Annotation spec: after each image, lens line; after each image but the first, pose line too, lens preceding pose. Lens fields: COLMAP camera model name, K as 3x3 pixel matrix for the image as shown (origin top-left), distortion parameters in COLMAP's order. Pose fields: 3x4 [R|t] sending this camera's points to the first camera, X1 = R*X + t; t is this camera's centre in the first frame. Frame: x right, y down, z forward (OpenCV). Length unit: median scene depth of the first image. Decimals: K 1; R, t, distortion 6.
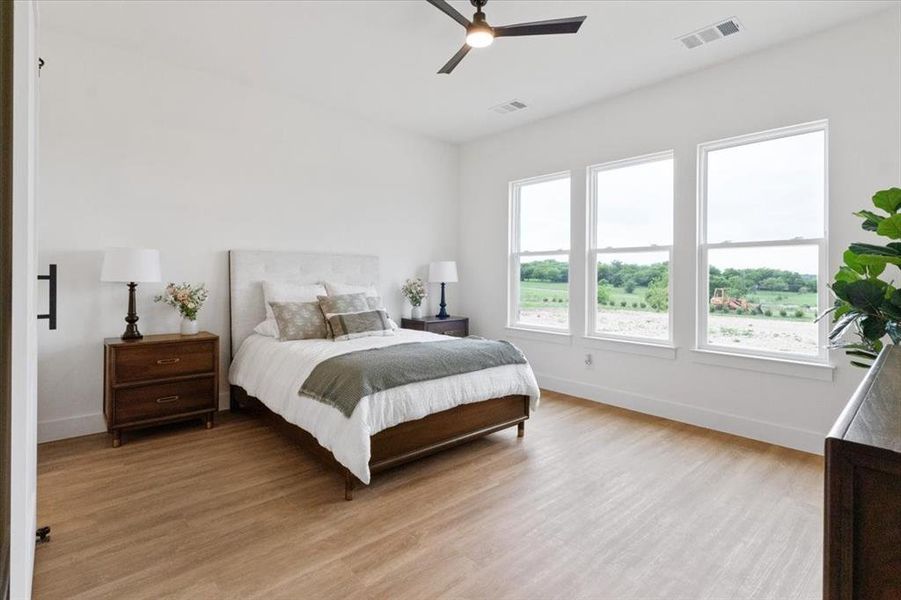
lens RADIAL K [[442.6, 0, 456.2], [0, 442.6, 284.2], [0, 0, 1]] dist [-0.001351, 0.000555]
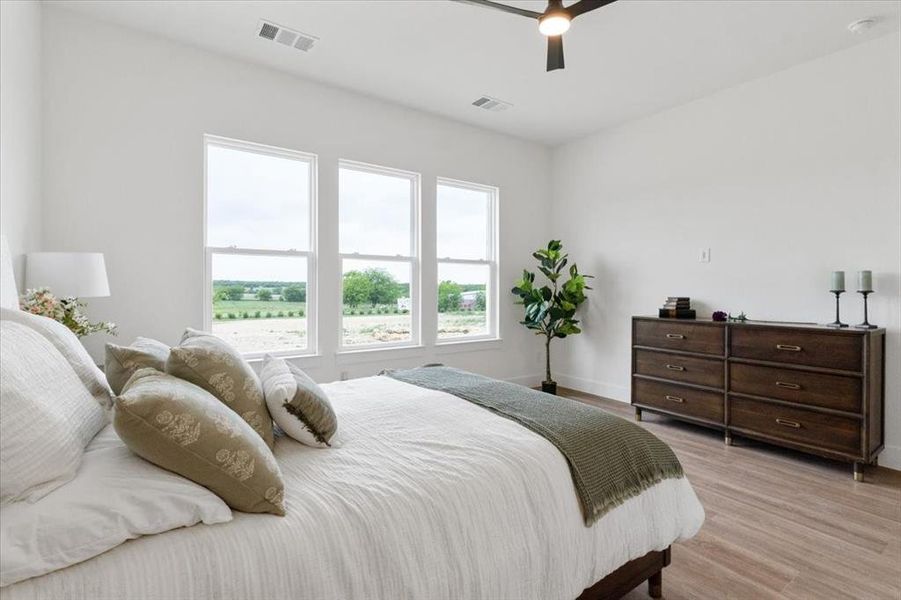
lens RADIAL K [[435.7, 0, 454.9], [0, 435.7, 282.0], [0, 0, 1]] dist [-0.000300, -0.000333]
pose [[0.091231, 0.001585, 0.995828, -0.806009], [0.009022, 0.999956, -0.002418, -0.025783], [-0.995789, 0.009205, 0.091213, 1.032947]]
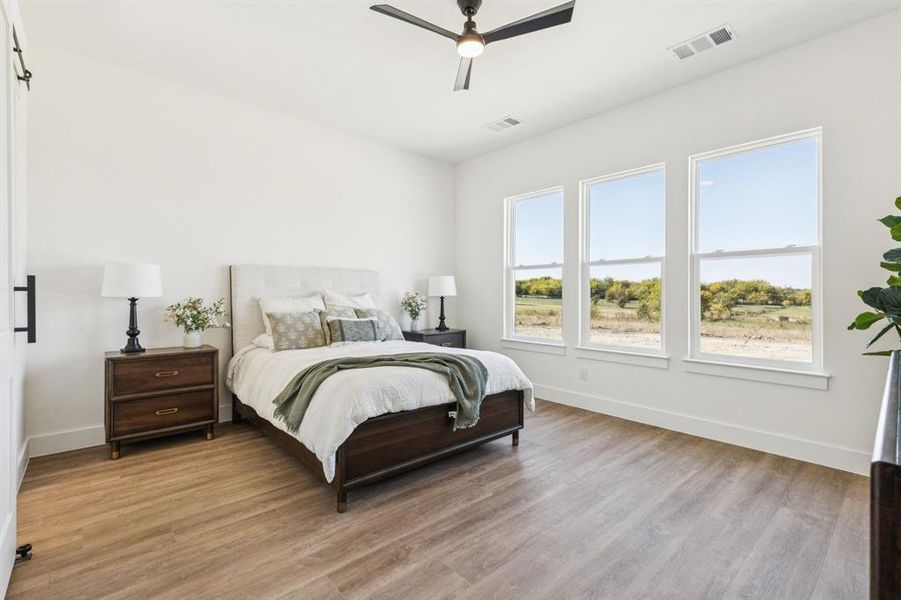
lens RADIAL K [[415.7, 0, 455.5], [0, 415.7, 302.4], [0, 0, 1]] dist [0.004272, 0.000423]
pose [[0.999953, -0.007654, -0.005904, 0.019710], [0.007692, 0.999950, 0.006417, 0.010333], [0.005855, -0.006462, 0.999962, 0.056906]]
